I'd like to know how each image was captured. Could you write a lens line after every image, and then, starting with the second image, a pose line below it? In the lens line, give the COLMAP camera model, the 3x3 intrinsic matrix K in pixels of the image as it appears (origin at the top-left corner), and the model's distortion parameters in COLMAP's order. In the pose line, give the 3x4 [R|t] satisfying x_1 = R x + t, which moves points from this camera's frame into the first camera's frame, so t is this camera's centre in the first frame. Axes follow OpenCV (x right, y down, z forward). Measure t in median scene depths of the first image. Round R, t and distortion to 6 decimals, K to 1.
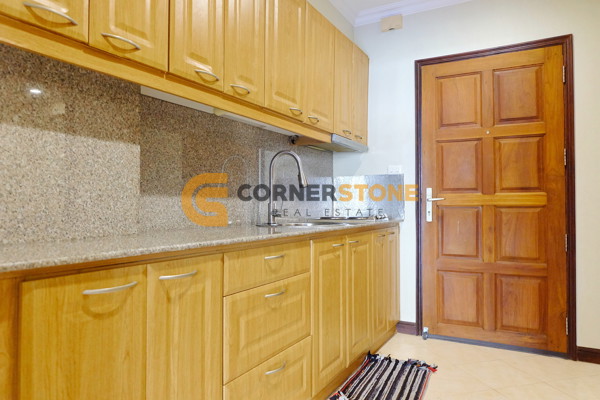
lens RADIAL K [[421.2, 0, 300.6], [0, 421.2, 198.0], [0, 0, 1]] dist [-0.035106, 0.036381]
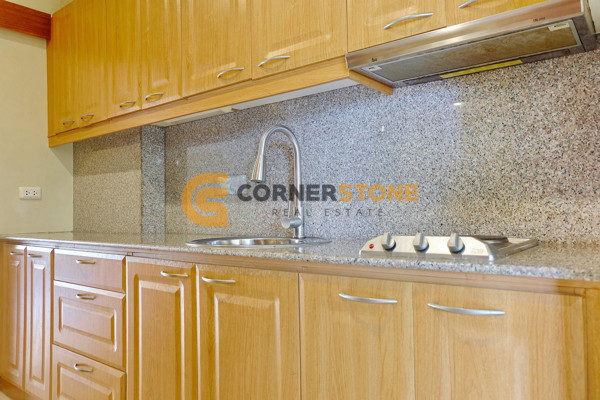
lens RADIAL K [[421.2, 0, 298.8], [0, 421.2, 199.6], [0, 0, 1]] dist [-0.035106, 0.036381]
pose [[-0.145745, -0.030539, -0.988851, 0.688072], [0.030571, 0.998907, -0.035355, 0.029292], [0.988850, -0.035382, -0.144652, 1.302515]]
